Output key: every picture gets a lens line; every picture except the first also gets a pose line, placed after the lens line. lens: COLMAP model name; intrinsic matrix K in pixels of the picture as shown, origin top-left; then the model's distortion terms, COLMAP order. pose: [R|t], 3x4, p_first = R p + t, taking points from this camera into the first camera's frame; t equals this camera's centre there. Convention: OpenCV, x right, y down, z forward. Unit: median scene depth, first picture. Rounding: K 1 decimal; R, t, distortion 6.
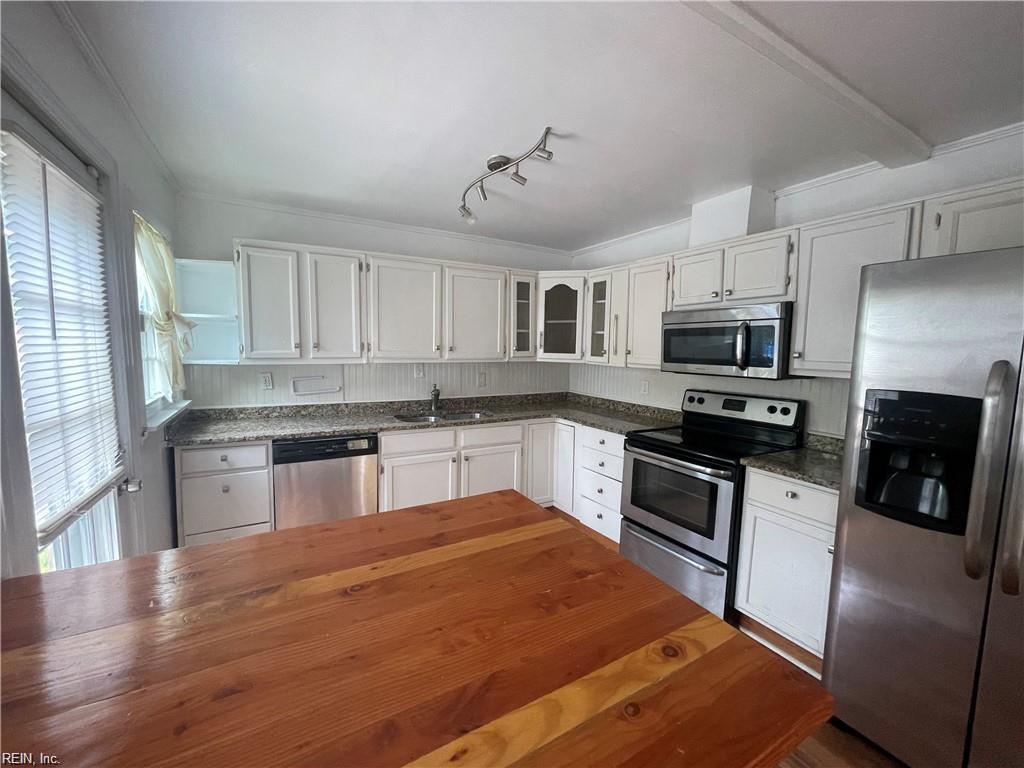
lens RADIAL K [[414.6, 0, 514.5], [0, 414.6, 385.3], [0, 0, 1]] dist [-0.001005, 0.000055]
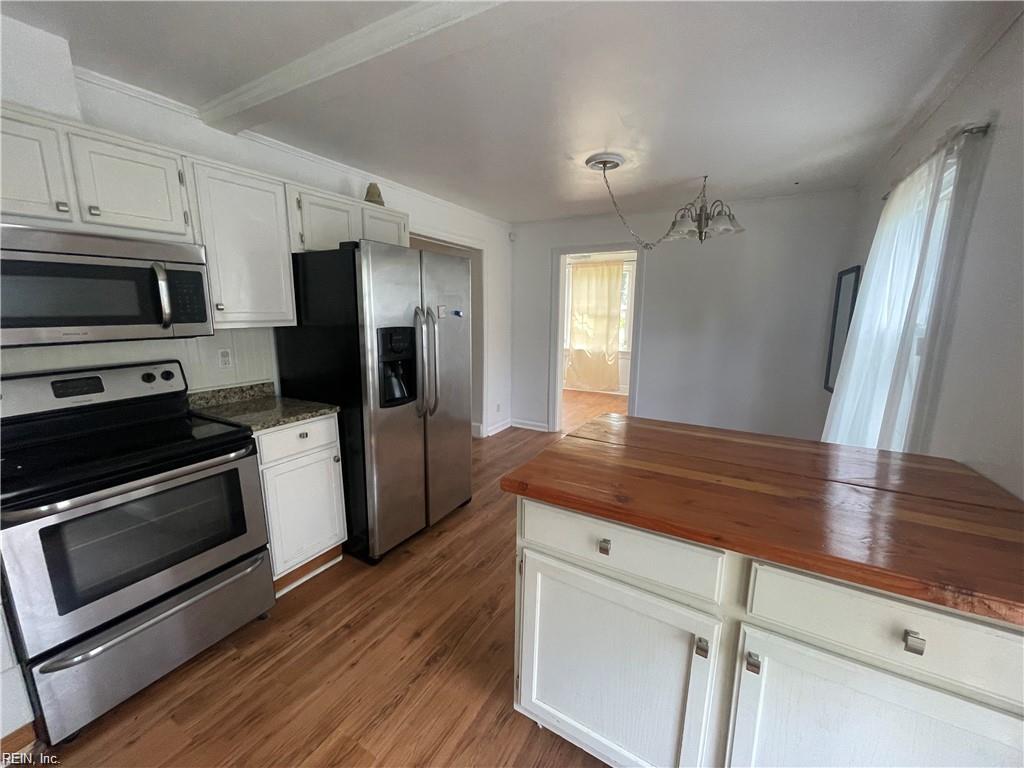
lens RADIAL K [[414.6, 0, 506.8], [0, 414.6, 383.2], [0, 0, 1]] dist [-0.001005, 0.000055]
pose [[-0.493227, -0.176041, 0.851902, -0.366600], [0.070242, 0.968052, 0.240711, -0.069058], [-0.867060, 0.178564, -0.465104, 0.736745]]
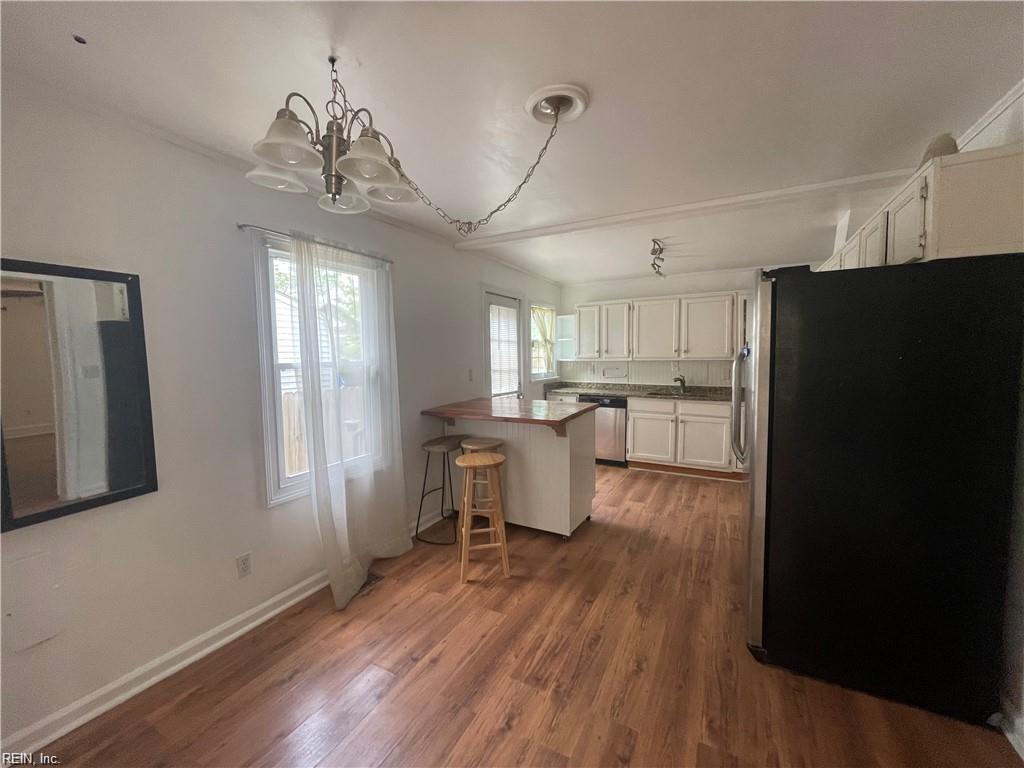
lens RADIAL K [[414.6, 0, 511.8], [0, 414.6, 385.0], [0, 0, 1]] dist [-0.001005, 0.000055]
pose [[0.528452, 0.040619, -0.847991, 1.015618], [-0.065518, 0.997827, 0.006967, 0.084254], [0.846431, 0.051877, 0.529965, -0.436343]]
